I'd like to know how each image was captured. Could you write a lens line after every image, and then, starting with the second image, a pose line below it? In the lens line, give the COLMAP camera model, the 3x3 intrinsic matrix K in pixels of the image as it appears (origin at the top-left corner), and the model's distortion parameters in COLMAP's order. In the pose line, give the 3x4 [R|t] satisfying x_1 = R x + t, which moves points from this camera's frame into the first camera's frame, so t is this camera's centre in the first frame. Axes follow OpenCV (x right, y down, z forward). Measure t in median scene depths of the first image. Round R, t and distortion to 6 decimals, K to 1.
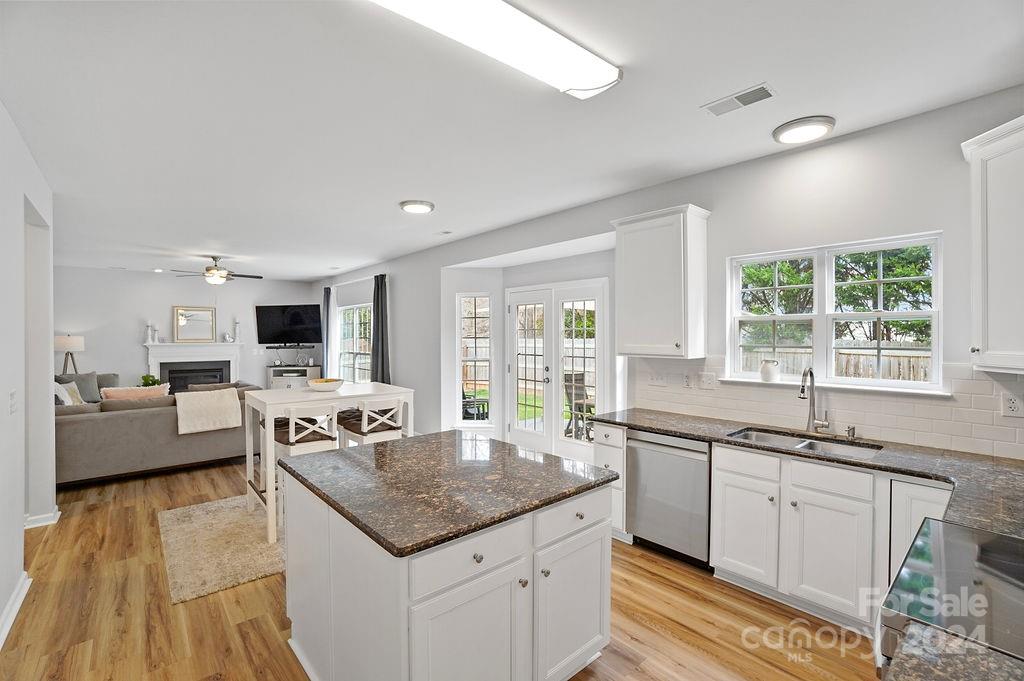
lens RADIAL K [[450.9, 0, 507.6], [0, 450.9, 339.1], [0, 0, 1]] dist [-0.067212, 0.025905]
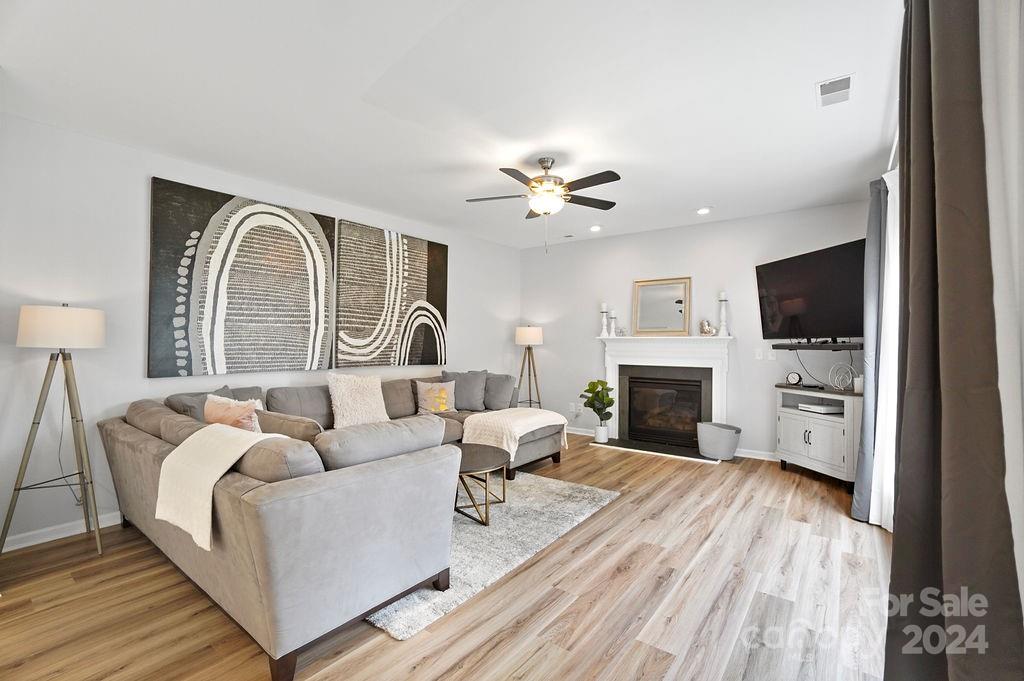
lens RADIAL K [[459.9, 0, 506.7], [0, 459.9, 345.1], [0, 0, 1]] dist [-0.064189, 0.029982]
pose [[0.189914, 0.013638, -0.981706, -0.109059], [-0.008772, 0.999887, 0.012194, 0.014557], [0.981762, 0.006296, 0.190012, 0.633985]]
